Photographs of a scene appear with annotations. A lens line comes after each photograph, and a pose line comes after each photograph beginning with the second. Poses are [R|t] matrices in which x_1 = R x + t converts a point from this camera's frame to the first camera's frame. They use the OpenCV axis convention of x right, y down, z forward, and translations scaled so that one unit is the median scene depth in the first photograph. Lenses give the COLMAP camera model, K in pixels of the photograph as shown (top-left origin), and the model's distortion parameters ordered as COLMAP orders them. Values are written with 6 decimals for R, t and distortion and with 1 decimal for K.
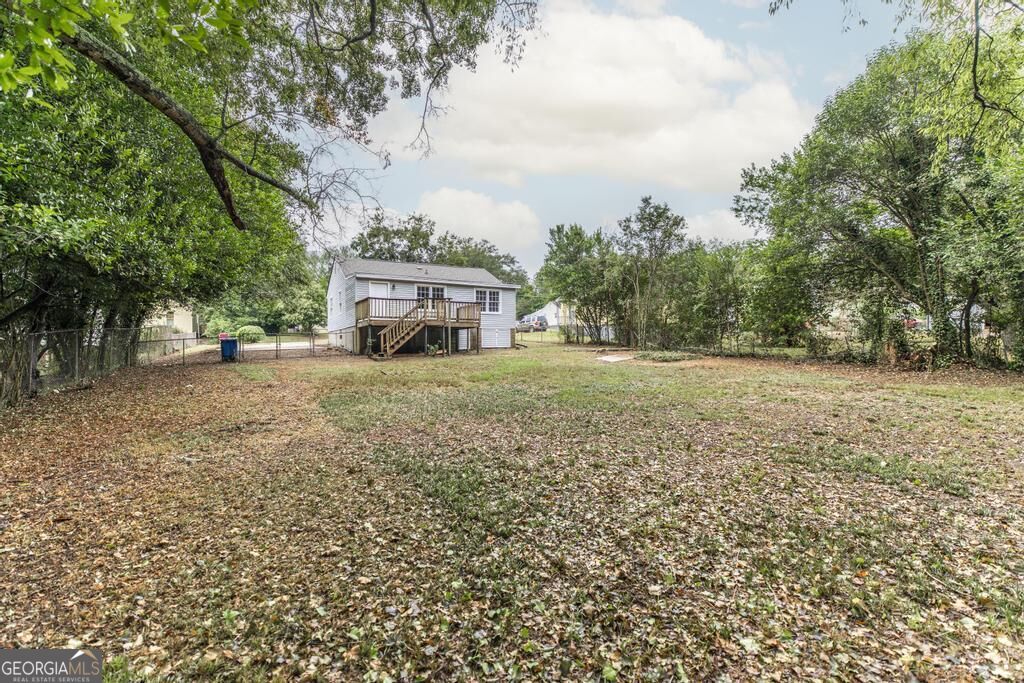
lens RADIAL K [[438.0, 0, 512.0], [0, 438.0, 341.5], [0, 0, 1]] dist [-0.000853, 0.000085]
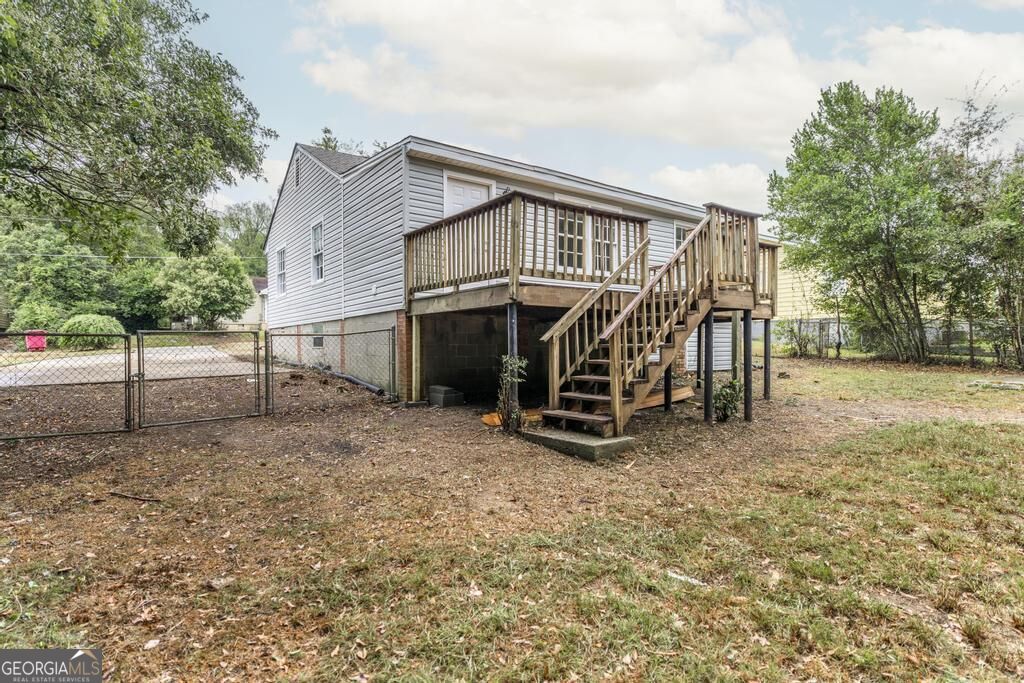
lens RADIAL K [[560.4, 0, 512.0], [0, 560.4, 341.5], [0, 0, 1]] dist [0.014043, -0.000280]
pose [[0.997489, 0.007591, 0.070417, -0.253184], [-0.007385, 0.999968, -0.003191, -0.010955], [-0.070439, 0.002663, 0.997513, 0.492436]]
